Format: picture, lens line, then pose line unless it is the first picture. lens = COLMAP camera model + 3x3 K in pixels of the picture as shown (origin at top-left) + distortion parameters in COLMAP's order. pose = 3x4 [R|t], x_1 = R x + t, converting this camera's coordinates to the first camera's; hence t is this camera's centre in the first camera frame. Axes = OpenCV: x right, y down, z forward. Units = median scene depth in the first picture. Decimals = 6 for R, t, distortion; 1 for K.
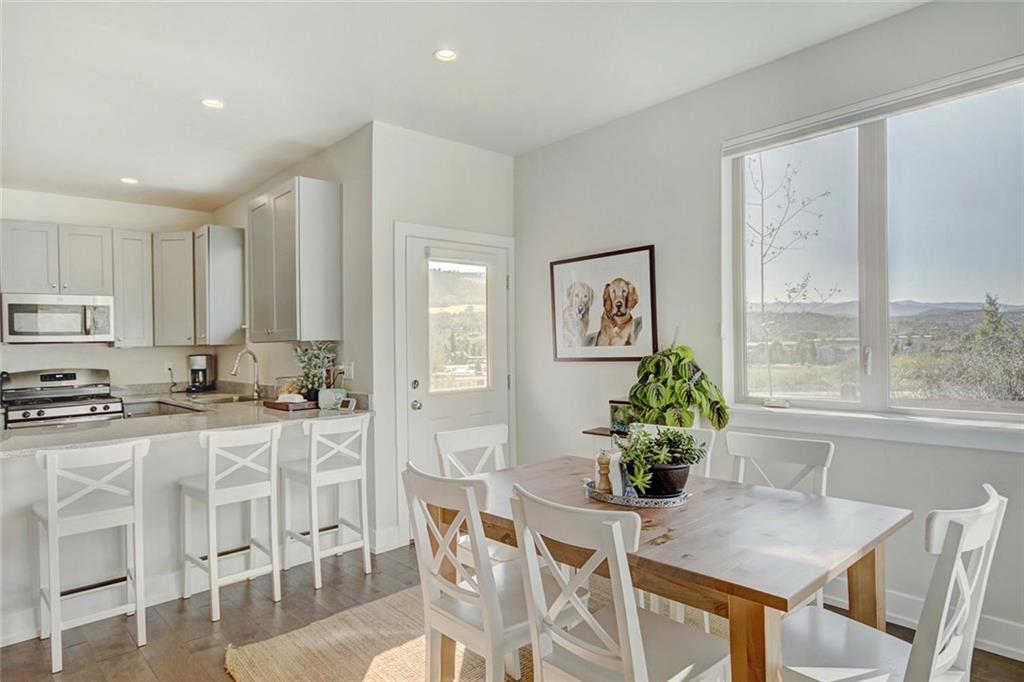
lens RADIAL K [[591.3, 0, 514.6], [0, 591.3, 349.3], [0, 0, 1]] dist [-0.000918, -0.002864]
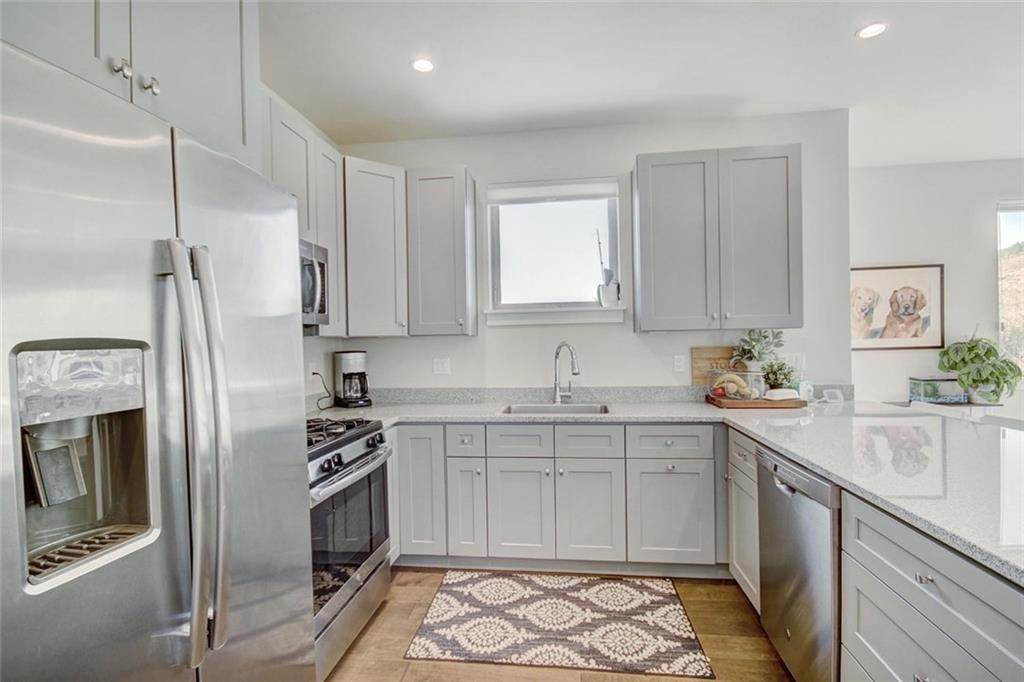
lens RADIAL K [[492.8, 0, 502.7], [0, 492.8, 347.7], [0, 0, 1]] dist [0.003838, 0.000208]
pose [[0.763196, 0.002257, 0.646163, -1.211428], [0.009626, 0.999843, -0.014861, 0.023494], [-0.646096, 0.017562, 0.763055, 0.740297]]
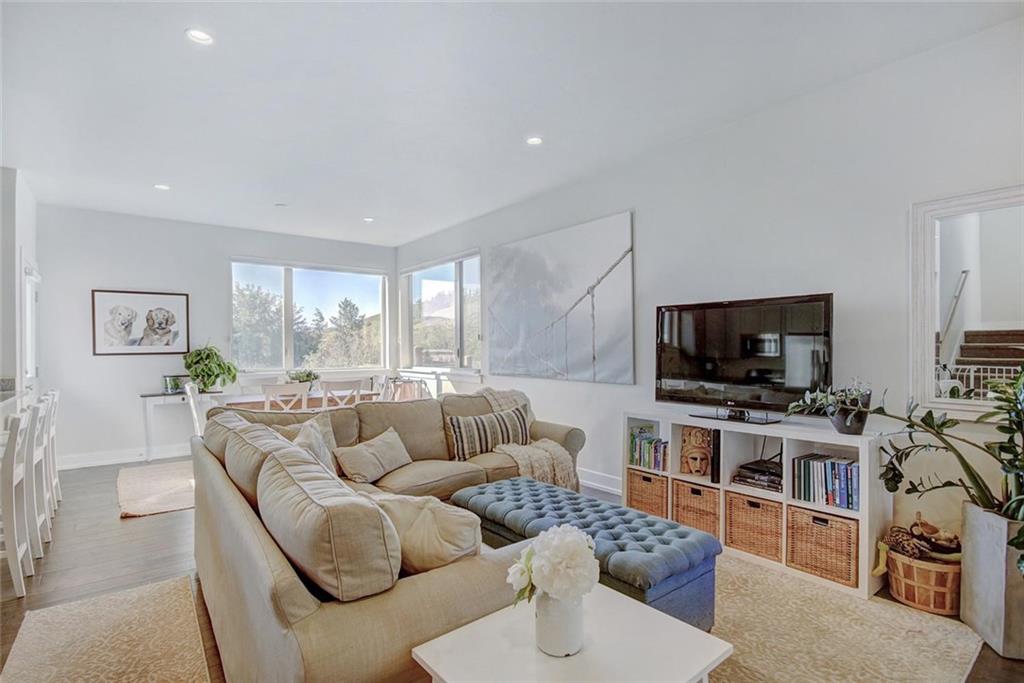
lens RADIAL K [[492.8, 0, 508.2], [0, 492.8, 352.4], [0, 0, 1]] dist [0.003838, 0.000208]
pose [[0.074484, 0.012670, 0.997142, -1.225875], [0.016223, 0.999772, -0.013916, 0.051849], [-0.997090, 0.017213, 0.074262, -0.156908]]
